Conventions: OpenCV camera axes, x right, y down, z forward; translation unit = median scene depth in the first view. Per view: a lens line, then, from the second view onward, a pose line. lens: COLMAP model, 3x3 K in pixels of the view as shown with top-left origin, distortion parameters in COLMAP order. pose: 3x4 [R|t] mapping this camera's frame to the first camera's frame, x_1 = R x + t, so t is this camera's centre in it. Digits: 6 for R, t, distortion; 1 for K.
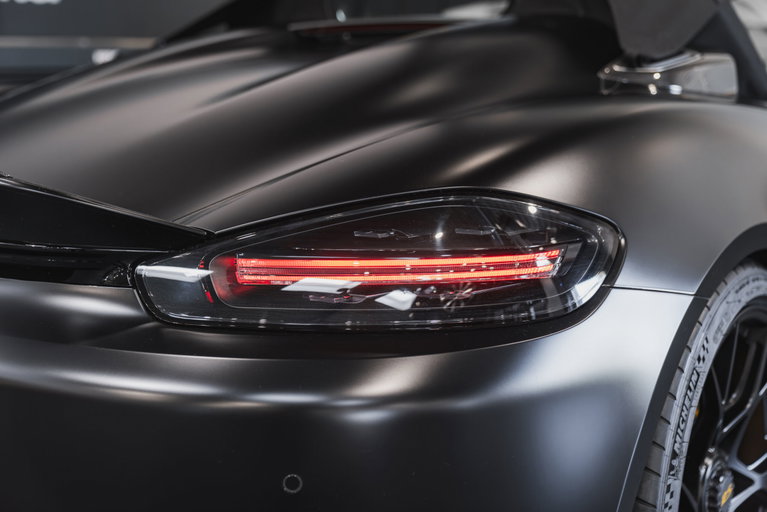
lens RADIAL K [[1085.5, 0, 363.4], [0, 1085.5, 255.5], [0, 0, 1]] dist [0.034680, 0.000000]
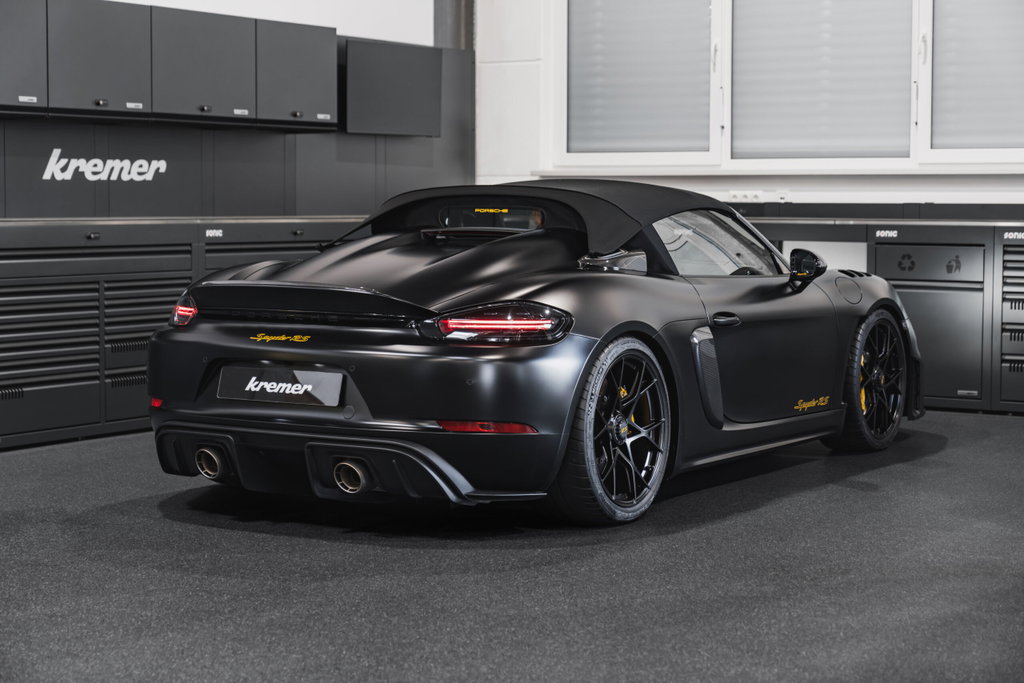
lens RADIAL K [[2029.2, 0, 510.4], [0, 2029.2, 340.1], [0, 0, 1]] dist [0.020521, 0.000000]
pose [[0.995544, 0.009870, 0.093785, -0.411526], [0.000344, 0.994121, -0.108273, 0.587715], [-0.094302, 0.107823, 0.989687, -4.070488]]
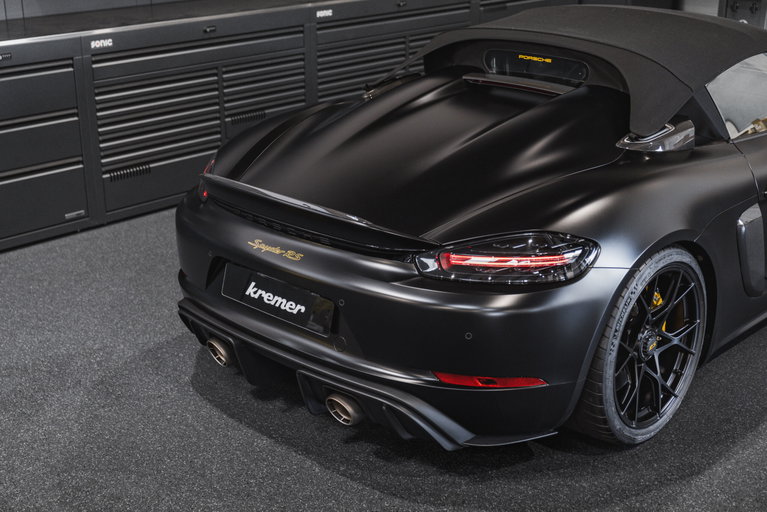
lens RADIAL K [[1085.5, 0, 369.0], [0, 1085.5, 261.0], [0, 0, 1]] dist [0.034680, 0.000000]
pose [[0.992388, 0.047712, -0.113537, -0.007039], [-0.027518, 0.984504, 0.173189, -0.380273], [0.120041, -0.168746, 0.978323, -1.446046]]
